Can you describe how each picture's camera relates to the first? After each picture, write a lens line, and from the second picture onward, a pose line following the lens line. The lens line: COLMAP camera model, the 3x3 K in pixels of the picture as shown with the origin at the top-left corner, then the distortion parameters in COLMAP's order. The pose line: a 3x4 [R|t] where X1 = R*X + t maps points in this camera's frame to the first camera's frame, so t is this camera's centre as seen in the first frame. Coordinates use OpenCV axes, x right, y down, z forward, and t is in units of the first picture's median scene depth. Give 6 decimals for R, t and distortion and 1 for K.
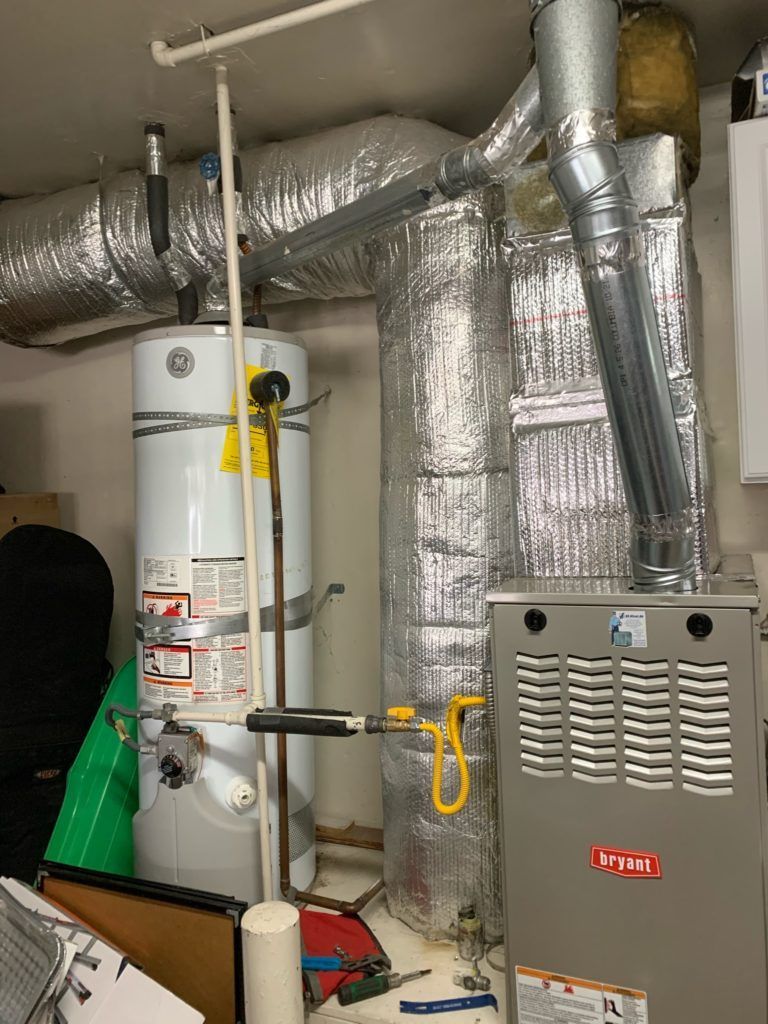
lens RADIAL K [[777.5, 0, 383.3], [0, 777.5, 515.3], [0, 0, 1]] dist [0.051812, -0.052073]
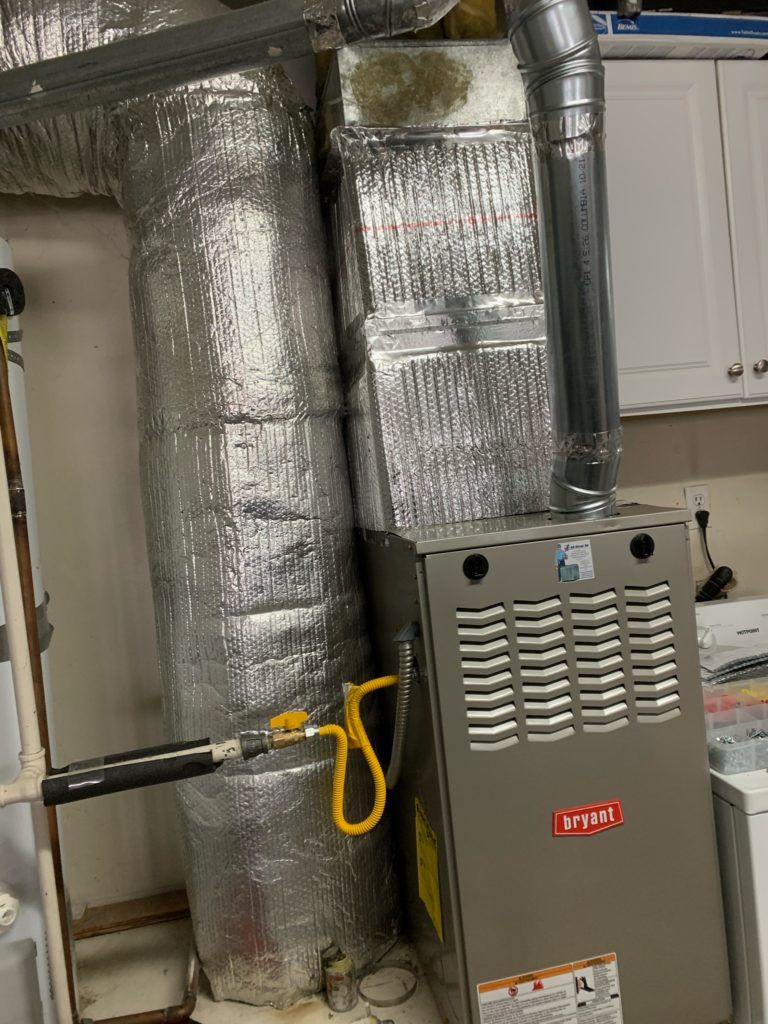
lens RADIAL K [[777.5, 0, 384.8], [0, 777.5, 510.5], [0, 0, 1]] dist [0.051812, -0.052073]
pose [[0.822194, -0.069093, 0.564998, -0.305785], [0.080958, 0.996709, 0.004074, 0.052561], [-0.563420, 0.042391, 0.825082, 0.303211]]
